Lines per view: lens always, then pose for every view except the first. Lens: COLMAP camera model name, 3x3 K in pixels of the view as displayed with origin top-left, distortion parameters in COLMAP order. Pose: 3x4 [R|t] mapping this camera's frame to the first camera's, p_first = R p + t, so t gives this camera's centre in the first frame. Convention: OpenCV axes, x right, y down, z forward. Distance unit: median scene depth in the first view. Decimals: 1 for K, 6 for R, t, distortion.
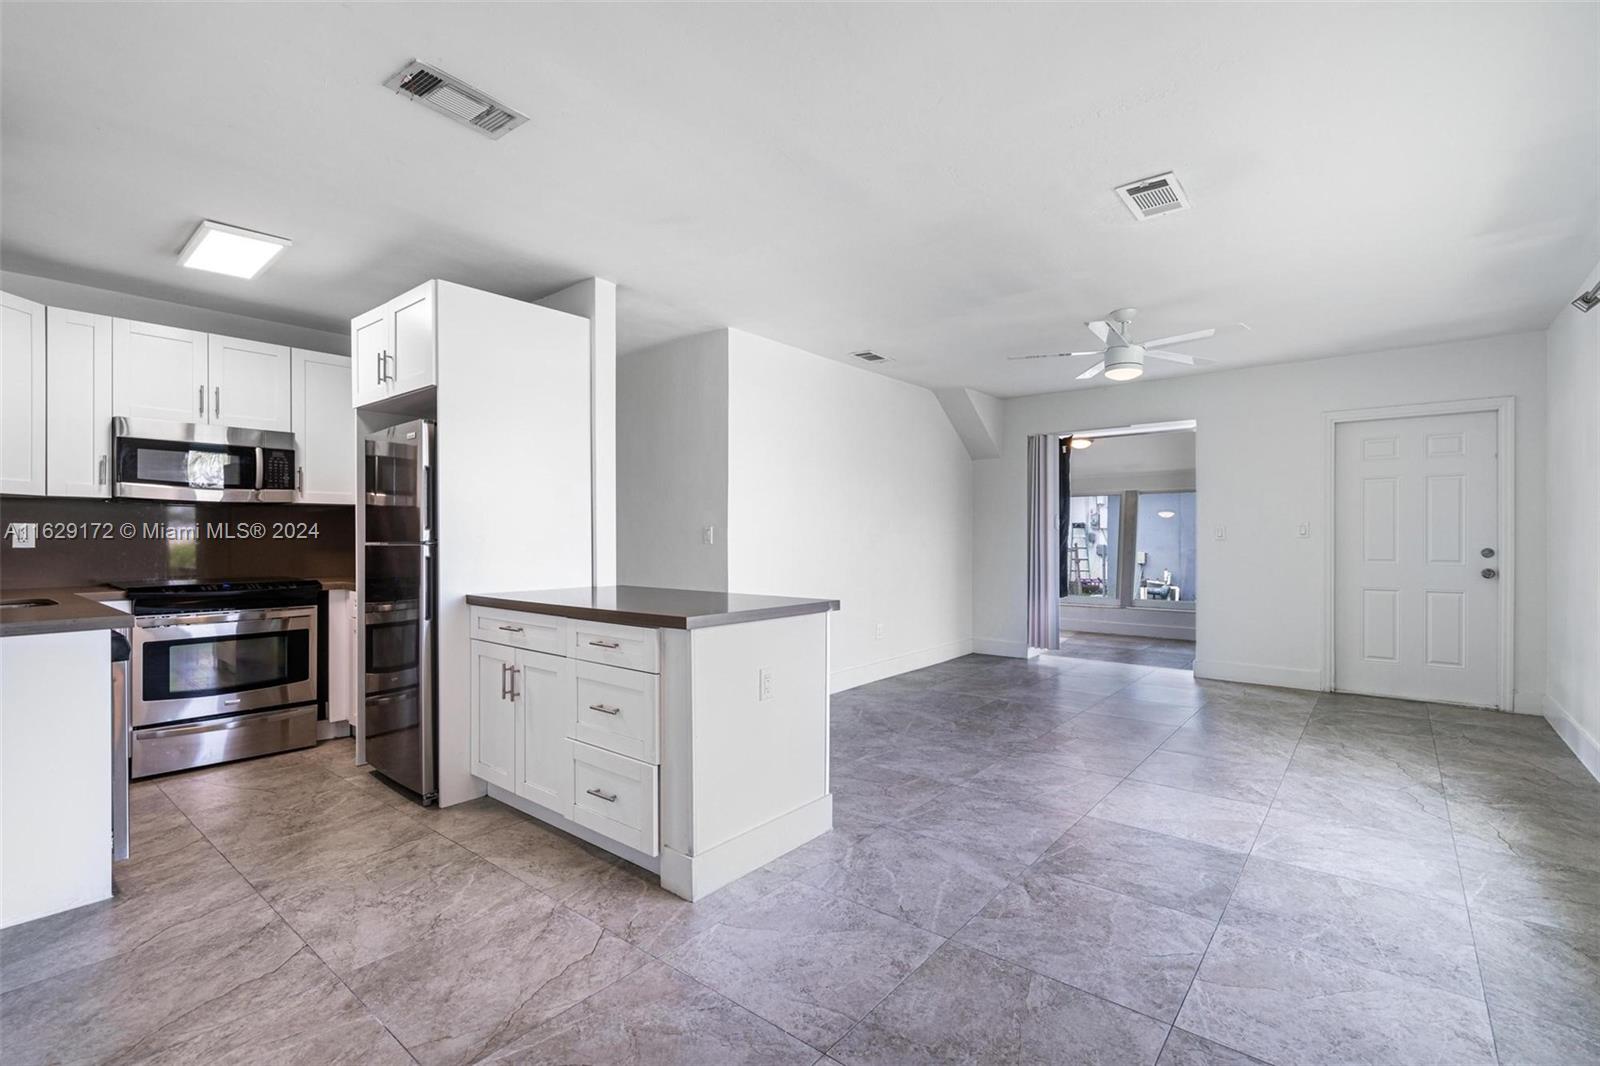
lens RADIAL K [[727.6, 0, 803.0], [0, 727.6, 543.6], [0, 0, 1]] dist [-0.003496, 0.000766]
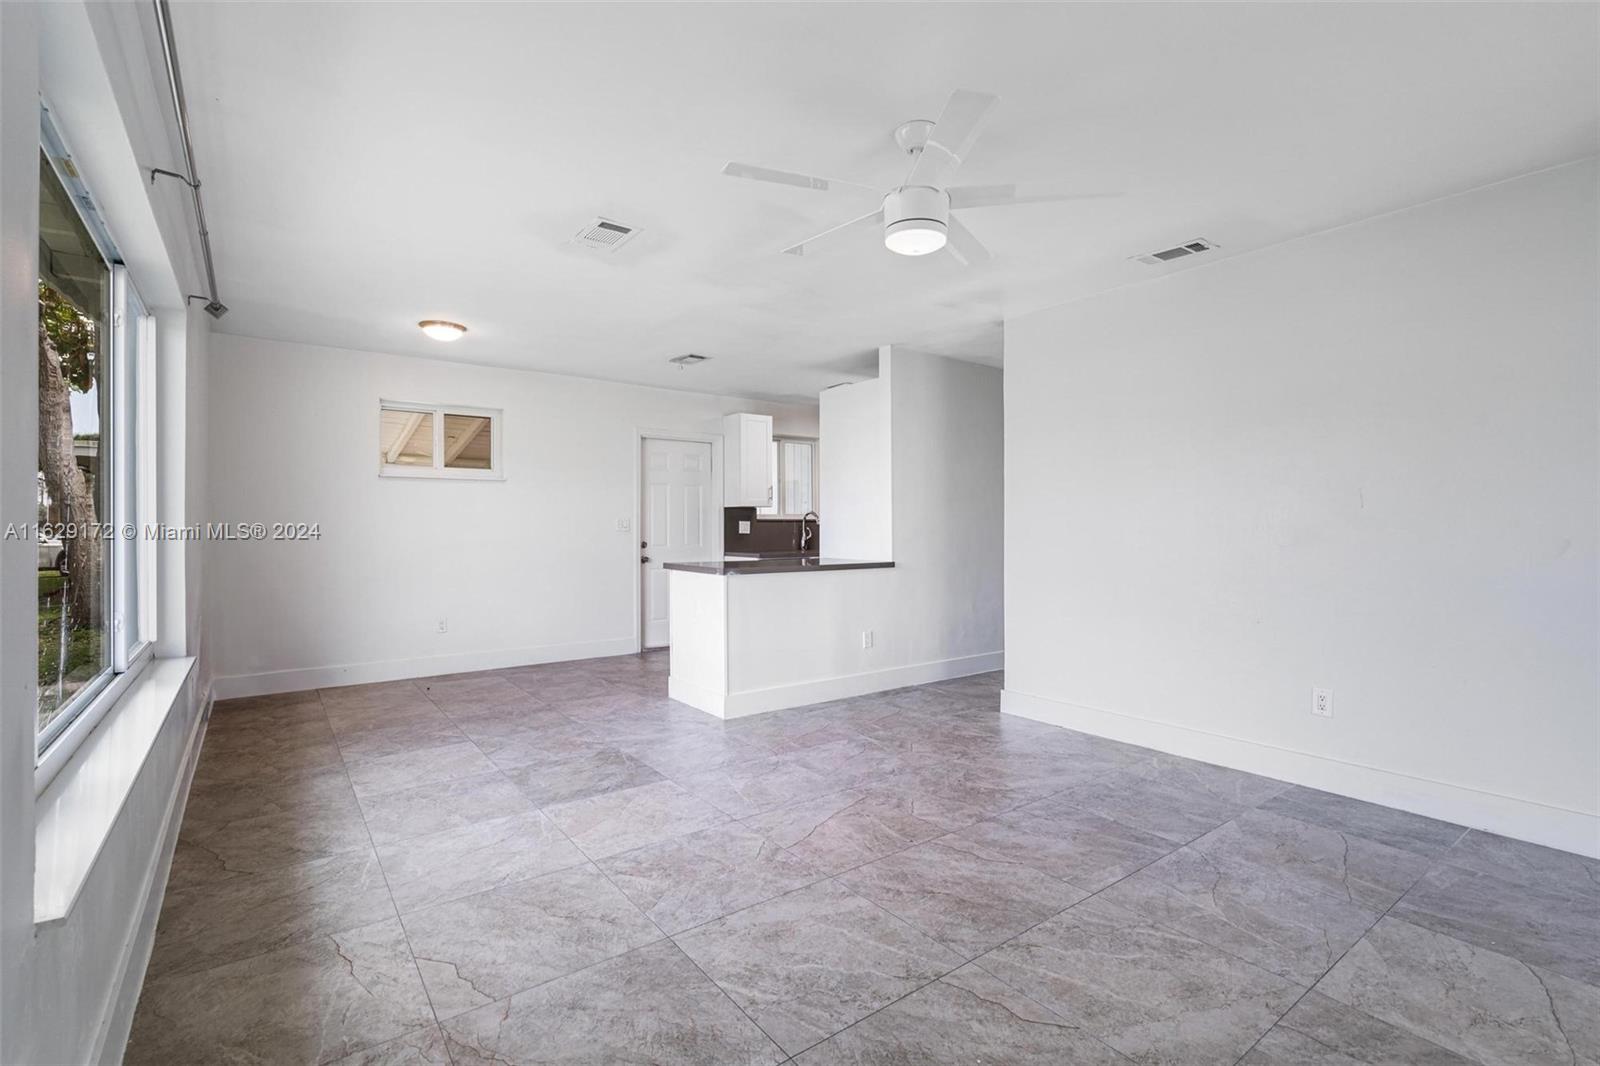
lens RADIAL K [[727.6, 0, 803.6], [0, 727.6, 534.8], [0, 0, 1]] dist [-0.003496, 0.000766]
pose [[-0.244455, 0.012586, -0.969579, 1.042596], [-0.010658, 0.999820, 0.015666, -0.012754], [0.969602, 0.014163, -0.244277, 1.084737]]
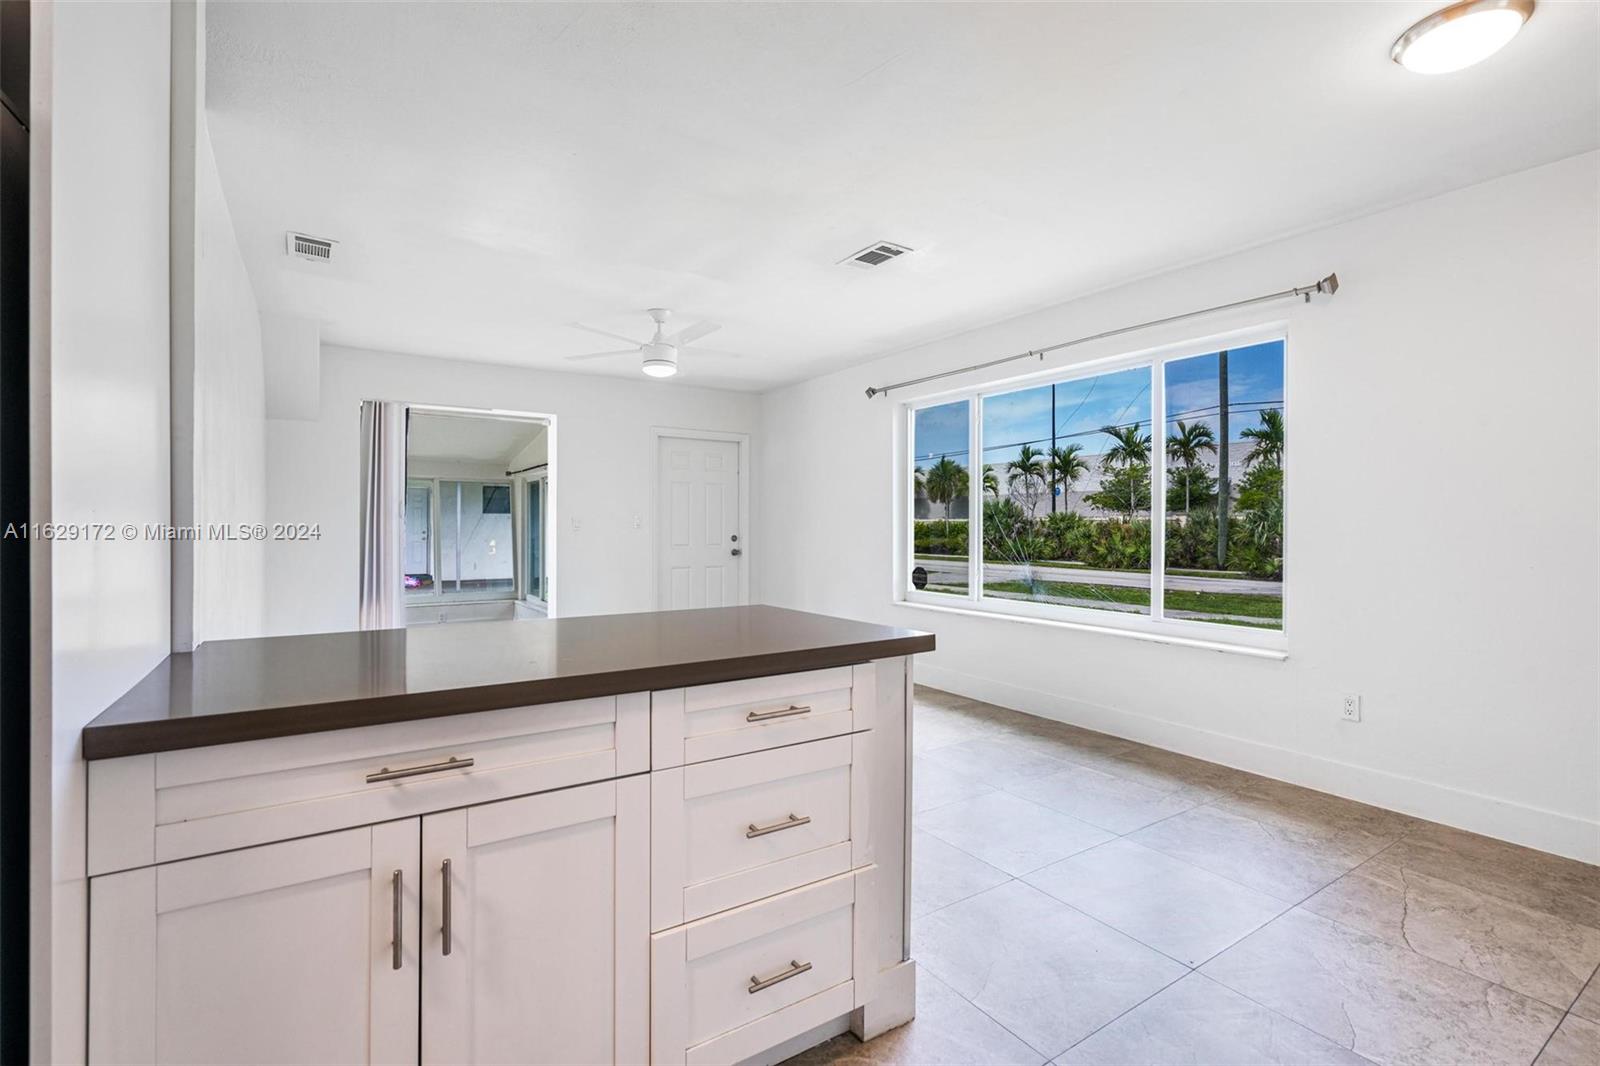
lens RADIAL K [[727.6, 0, 813.0], [0, 727.6, 537.4], [0, 0, 1]] dist [-0.003496, 0.000766]
pose [[0.288106, -0.012504, 0.957517, -0.506986], [0.007496, 0.999914, 0.010802, -0.004424], [-0.957569, 0.004065, 0.288175, 0.502576]]
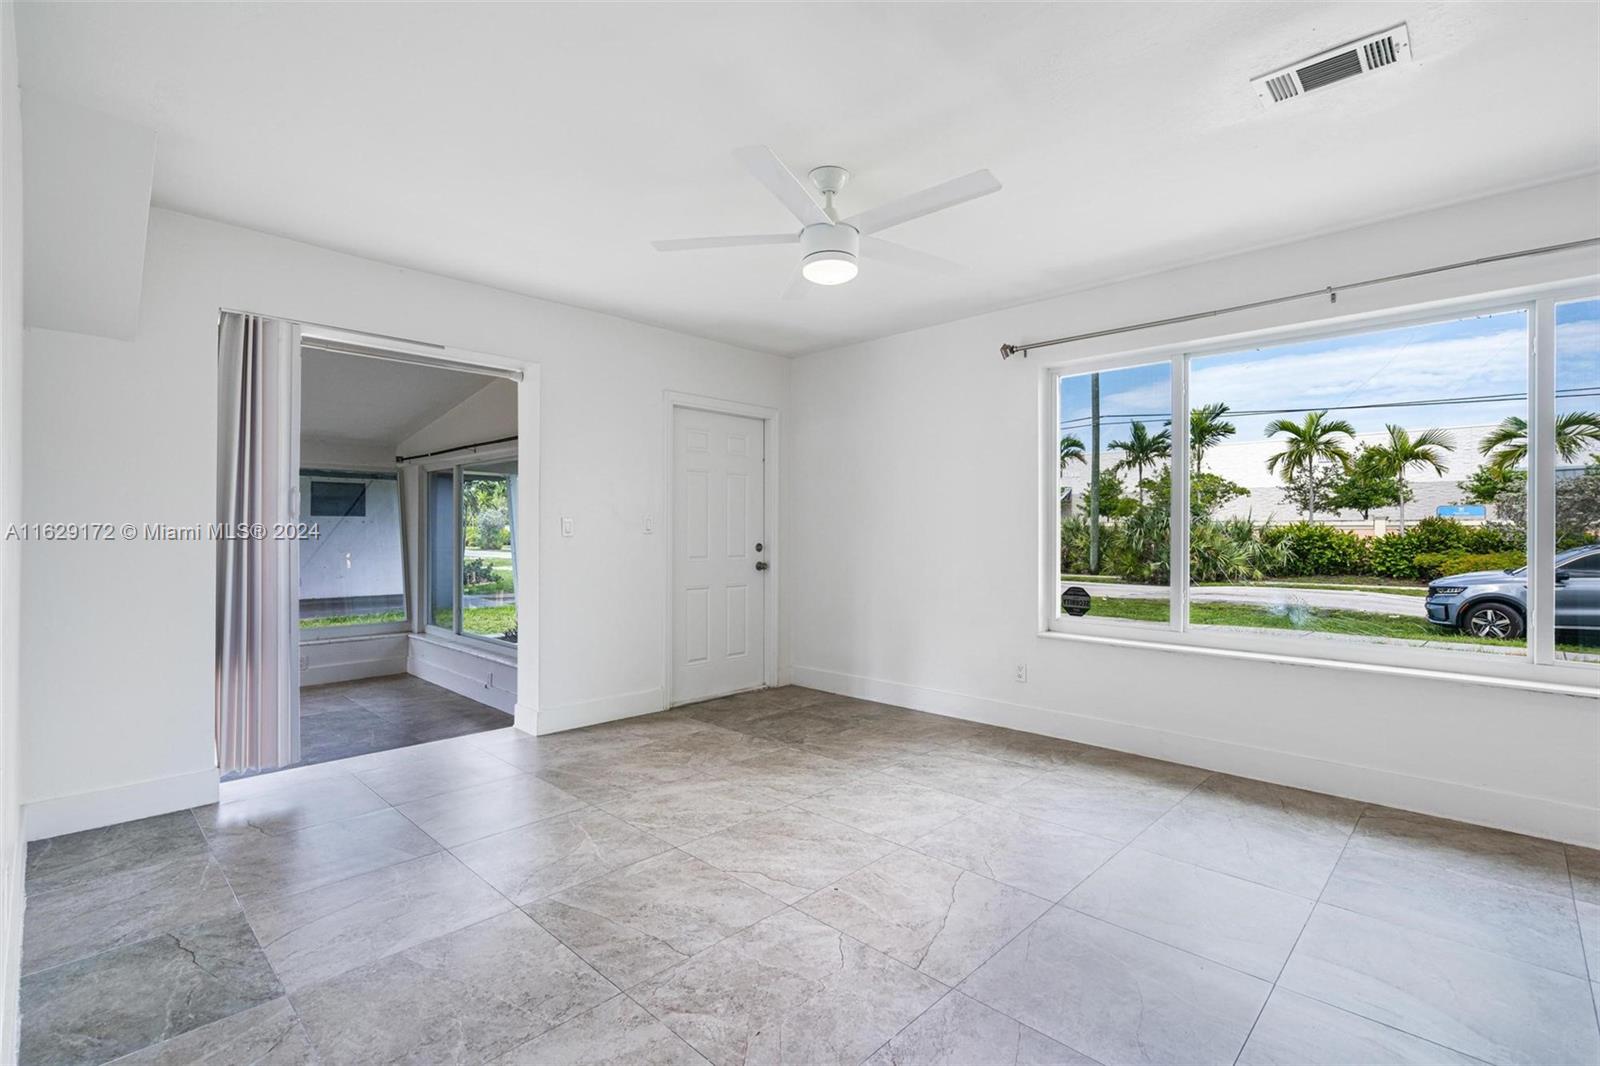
lens RADIAL K [[727.6, 0, 814.2], [0, 727.6, 540.2], [0, 0, 1]] dist [-0.003496, 0.000766]
pose [[0.073785, -0.008215, 0.997240, -0.188369], [0.007459, 0.999943, 0.007686, -0.008271], [-0.997246, 0.006871, 0.073842, 0.995604]]
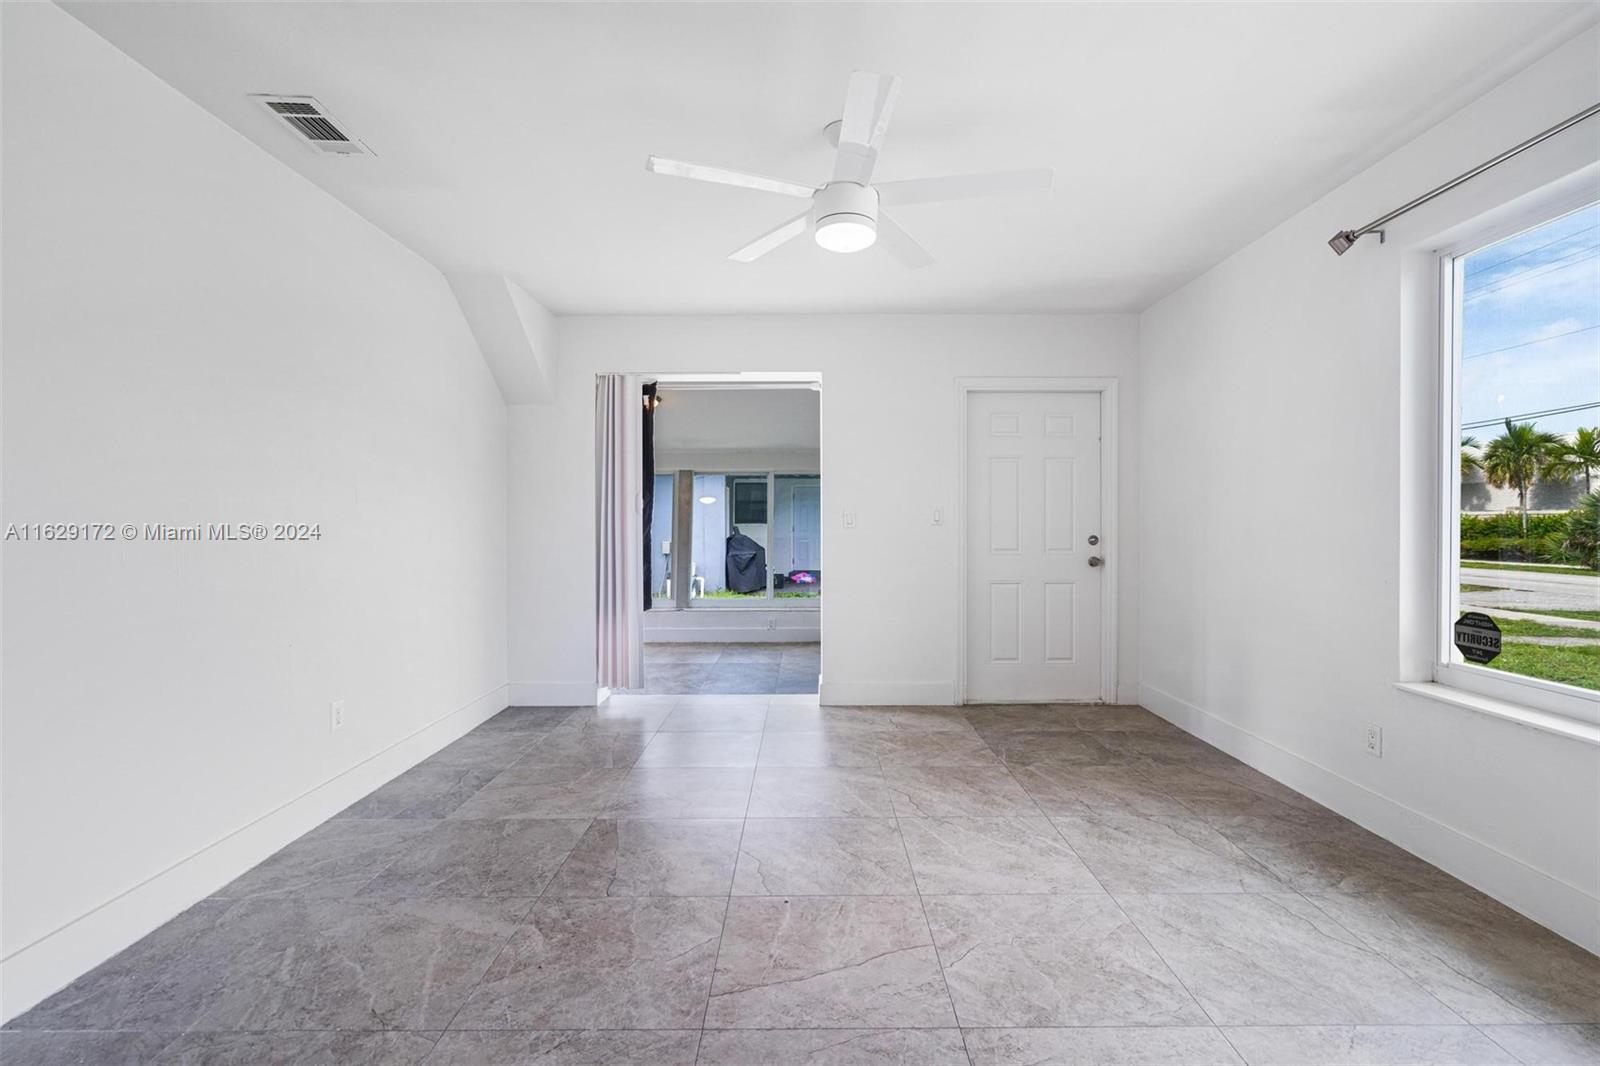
lens RADIAL K [[727.6, 0, 812.8], [0, 727.6, 534.6], [0, 0, 1]] dist [-0.003496, 0.000766]
pose [[0.772042, -0.010261, 0.635489, 0.058763], [0.008252, 0.999947, 0.006120, -0.004220], [-0.635518, 0.000520, 0.772086, 0.591005]]
